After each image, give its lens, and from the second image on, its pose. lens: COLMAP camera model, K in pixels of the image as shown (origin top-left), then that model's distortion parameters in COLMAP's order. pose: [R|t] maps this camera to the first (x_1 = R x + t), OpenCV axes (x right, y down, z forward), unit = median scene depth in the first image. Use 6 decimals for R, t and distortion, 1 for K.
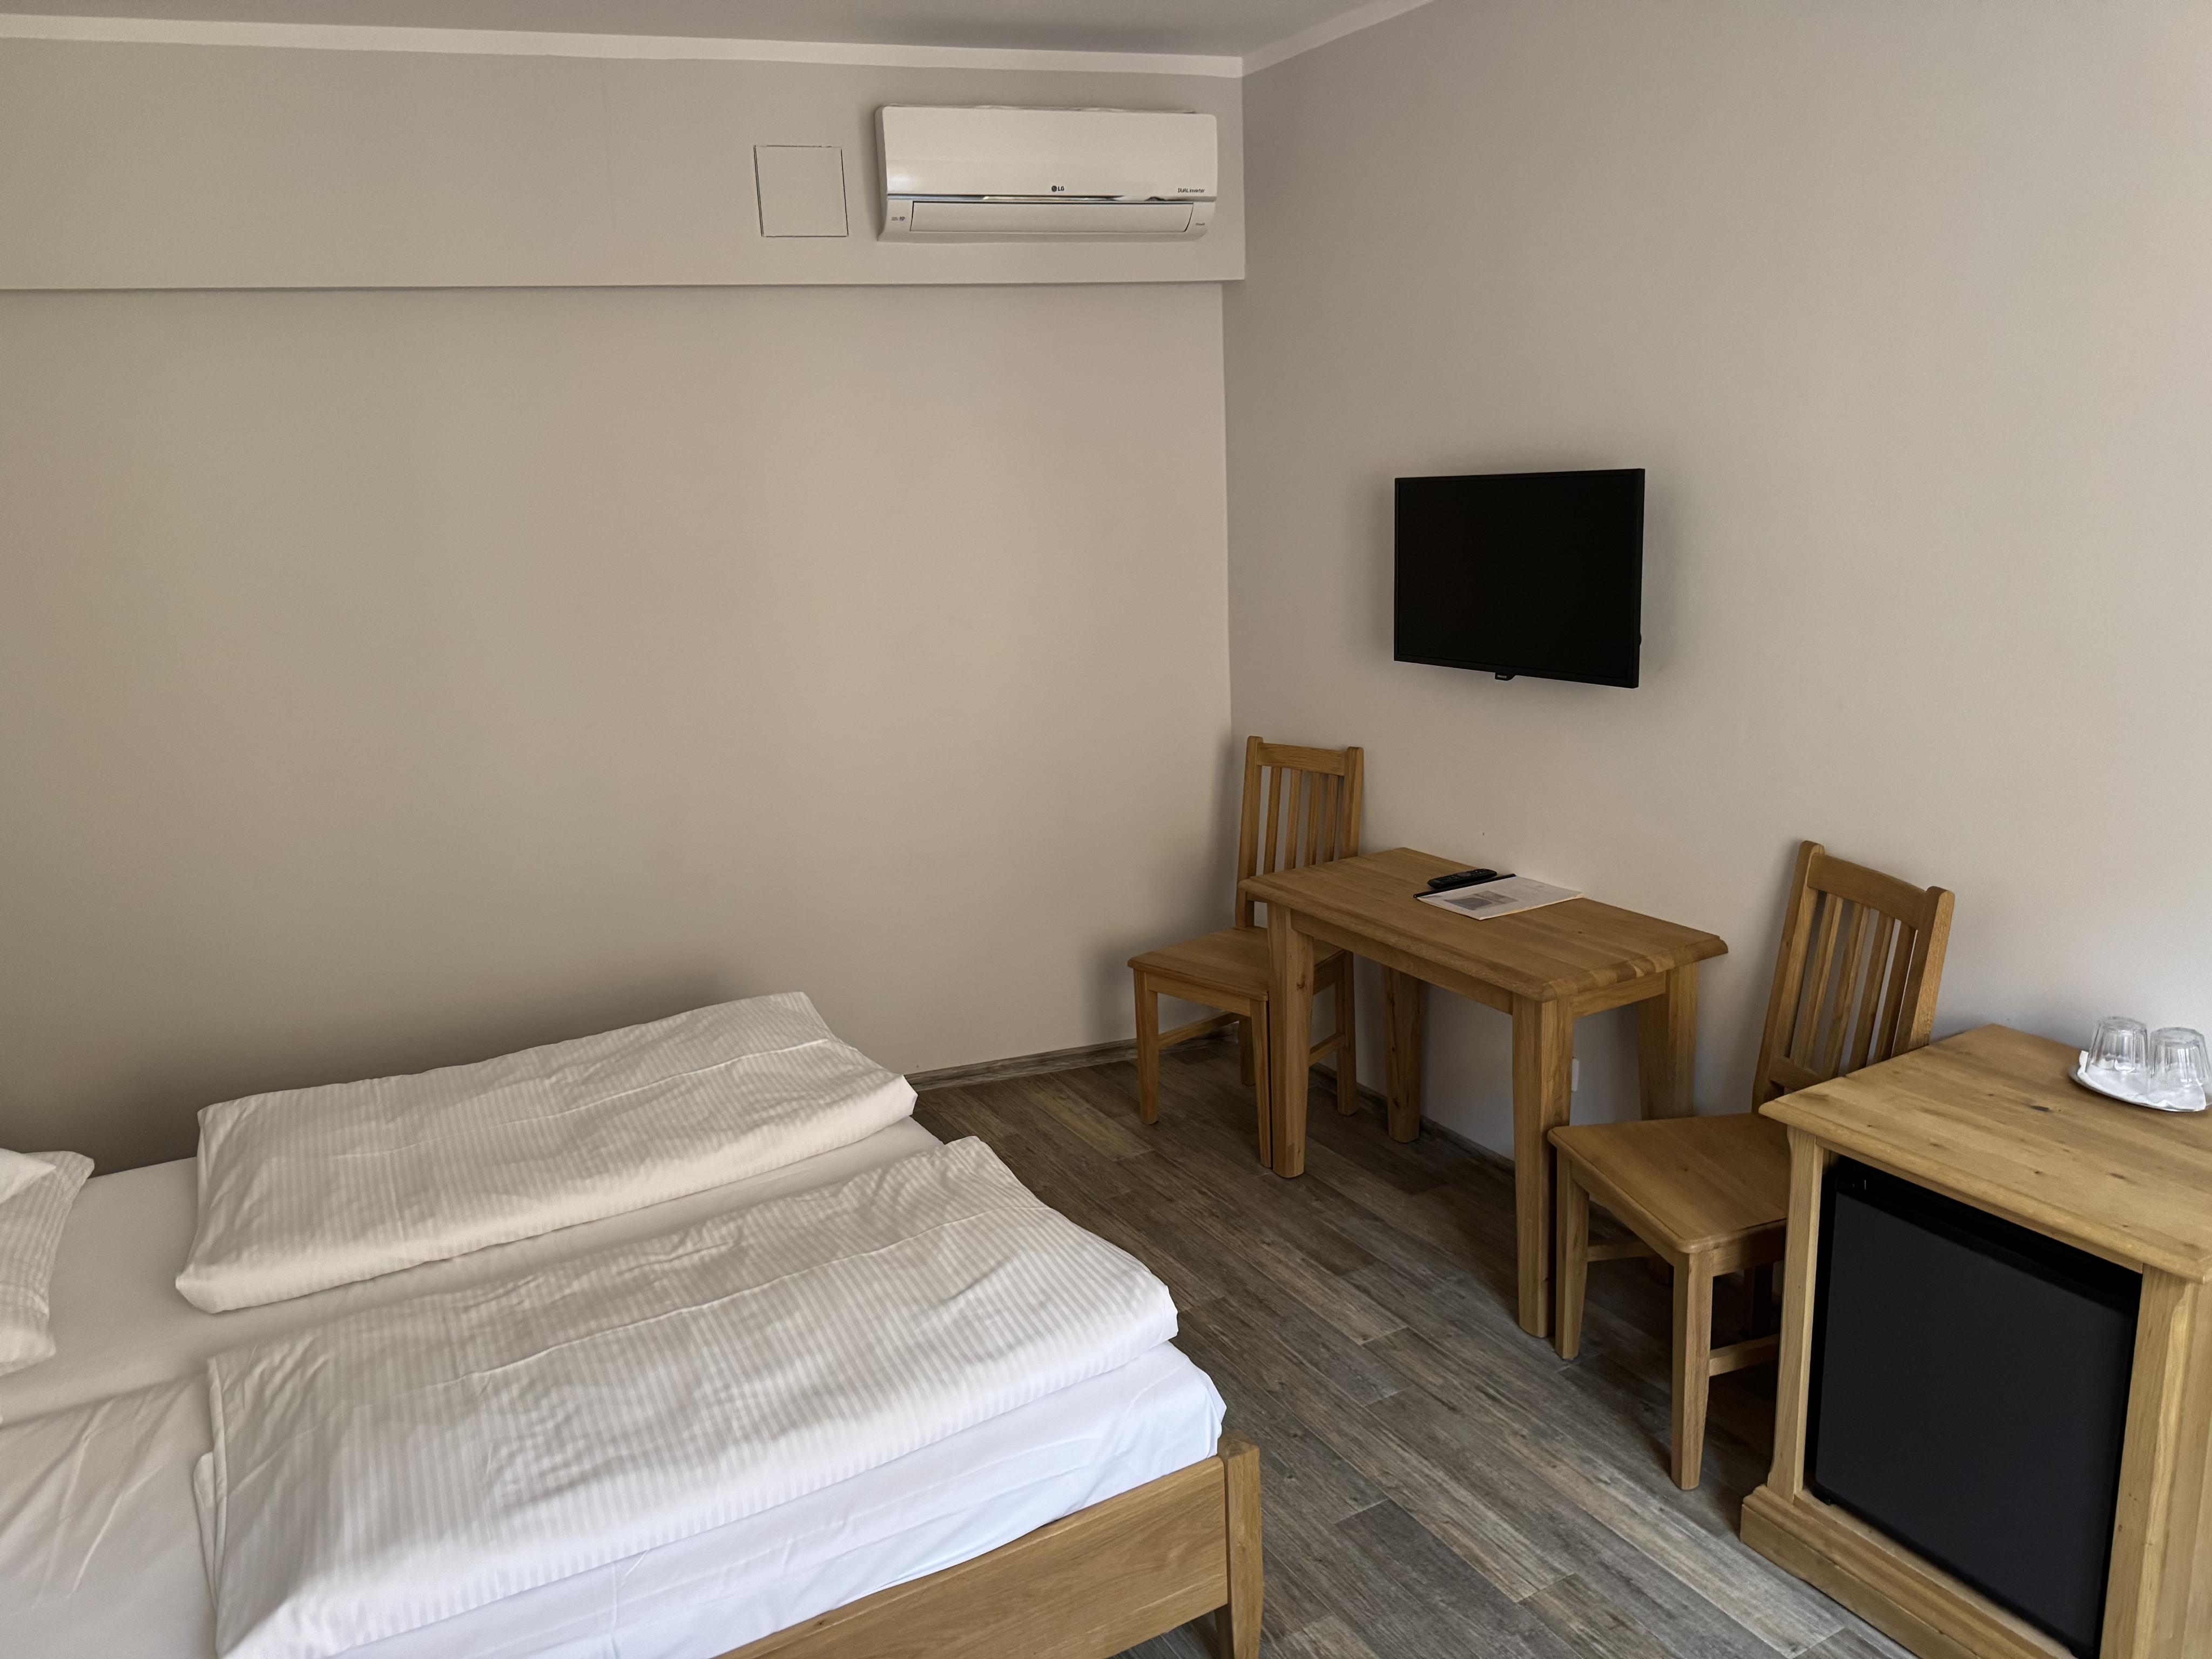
lens RADIAL K [[1530.7, 0, 1106.0], [0, 1530.7, 829.5], [0, 0, 1]] dist [0.000734, -0.000253]
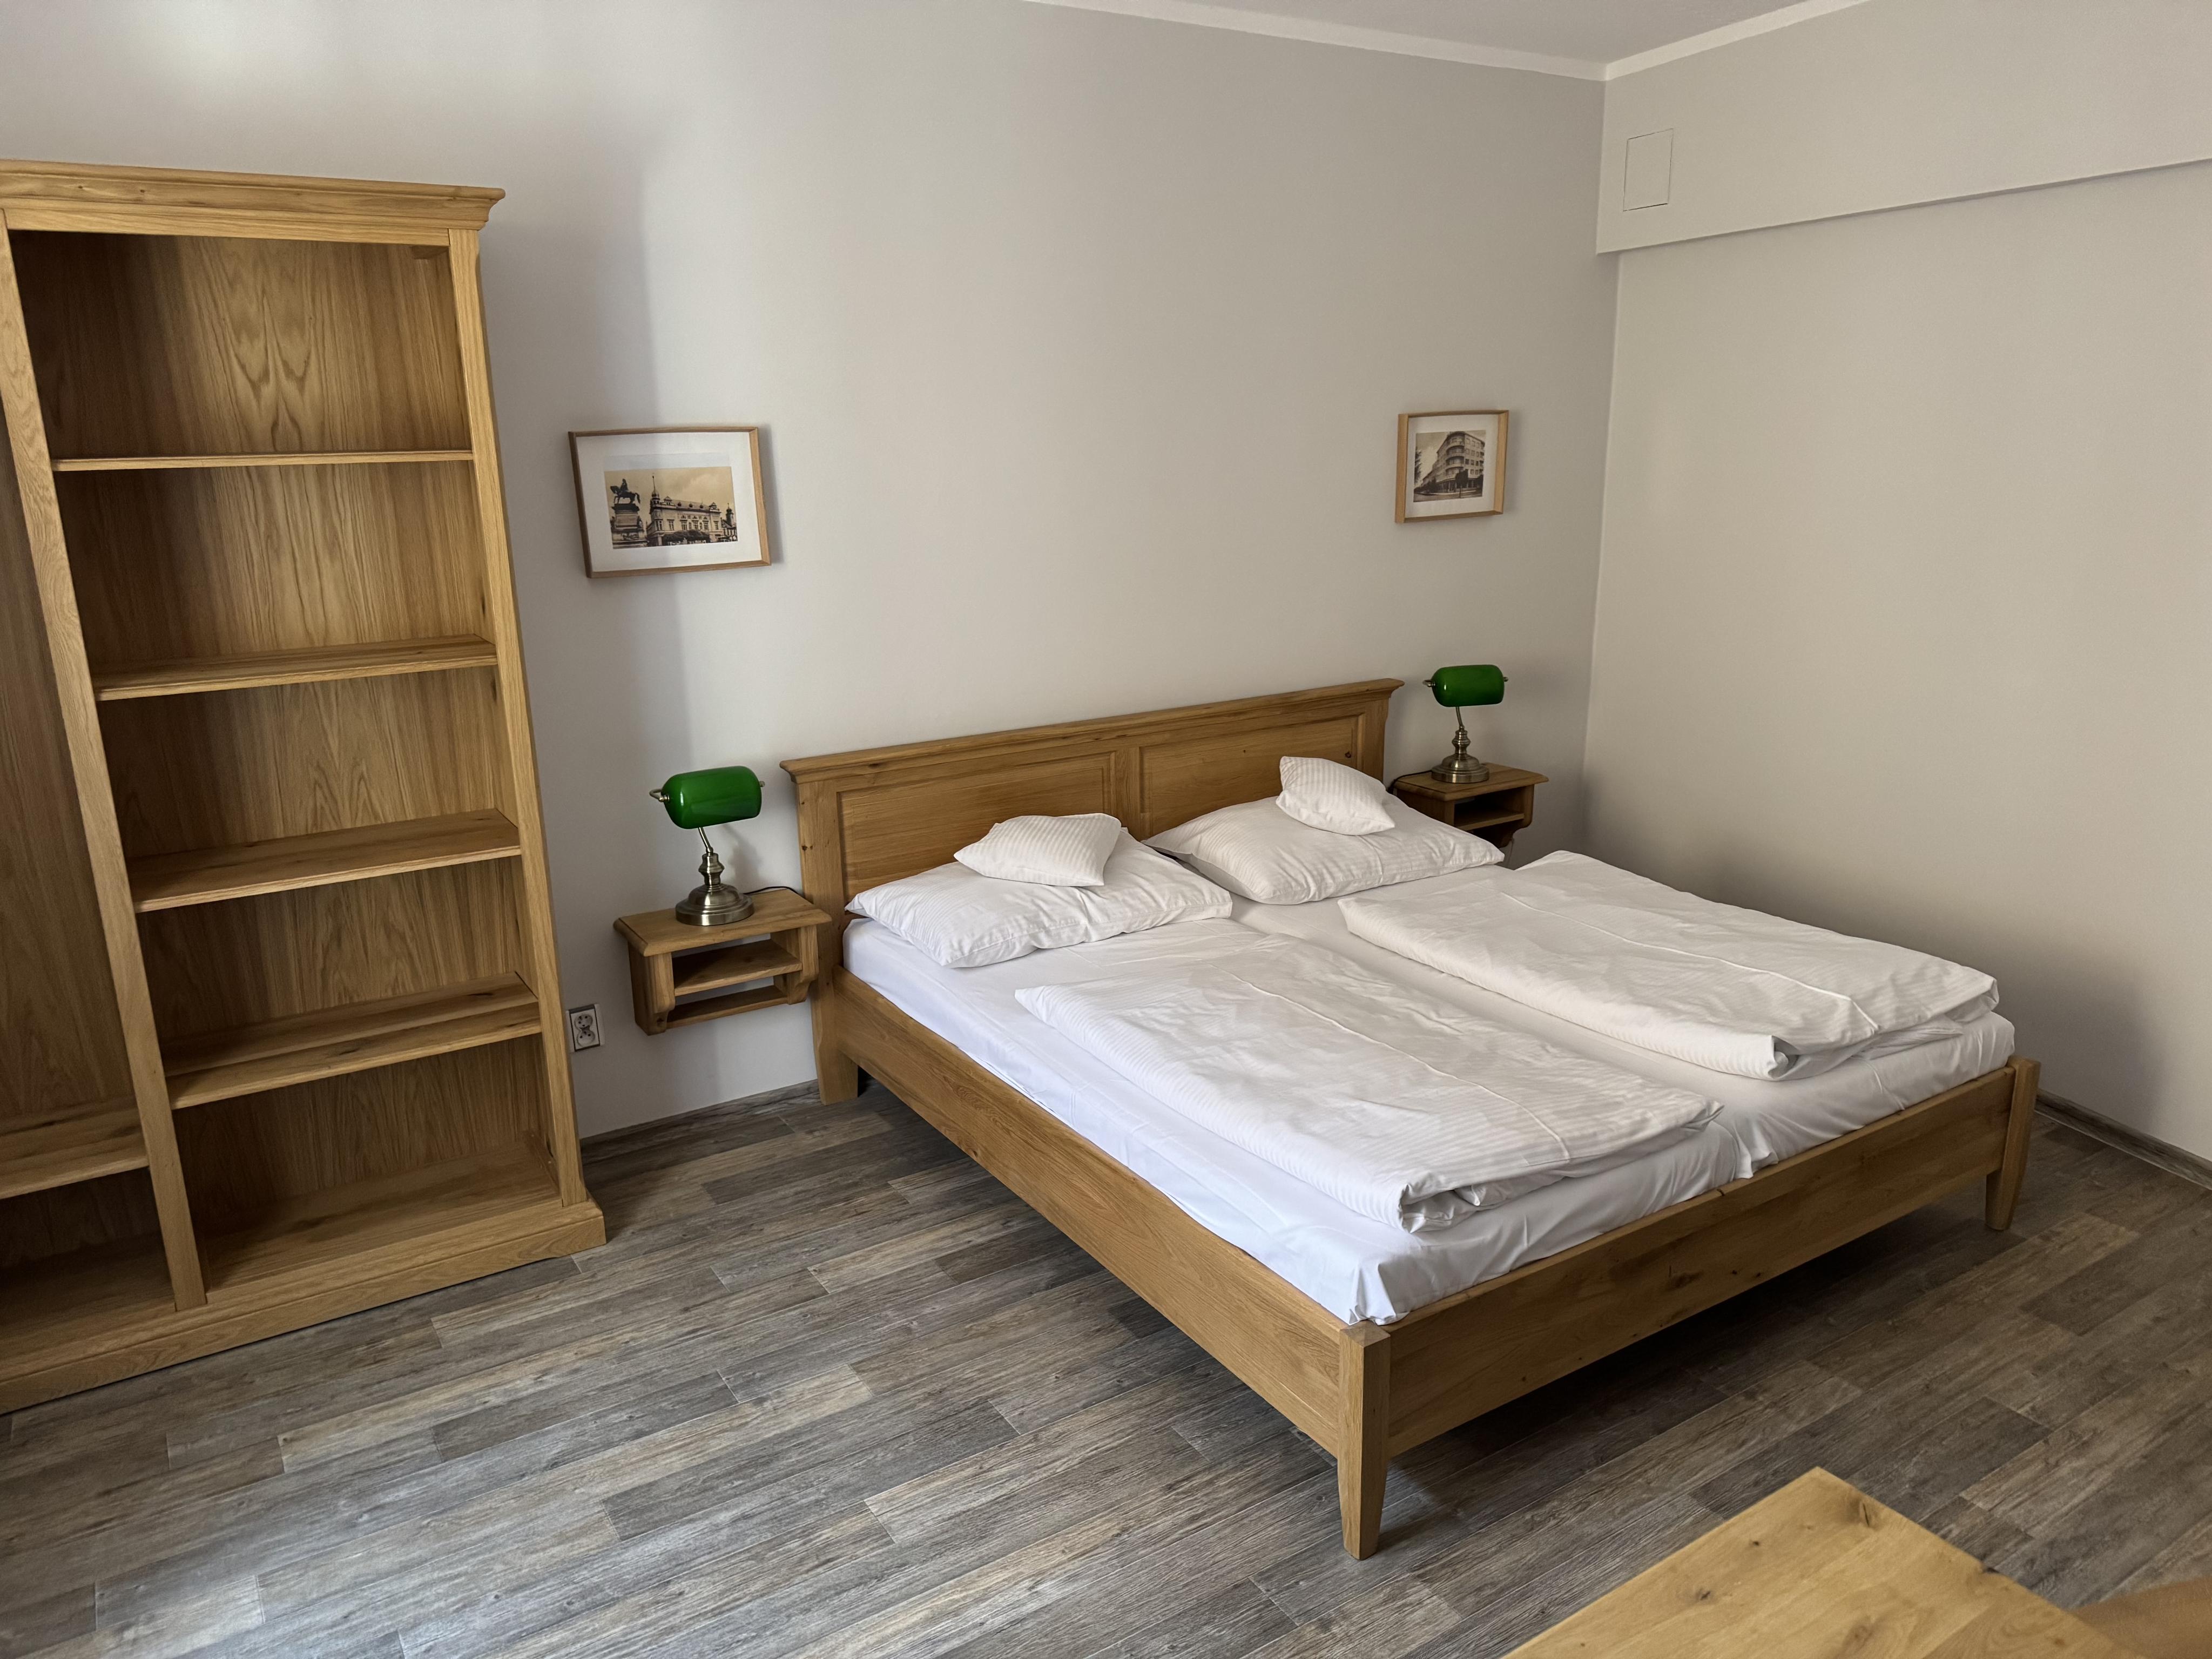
lens RADIAL K [[1530.7, 0, 1106.0], [0, 1530.7, 829.5], [0, 0, 1]] dist [0.000734, -0.000253]
pose [[0.047738, 0.298140, -0.953328, 0.873819], [-0.206726, 0.936701, 0.282588, -0.174888], [0.977234, 0.183588, 0.106349, 0.558813]]
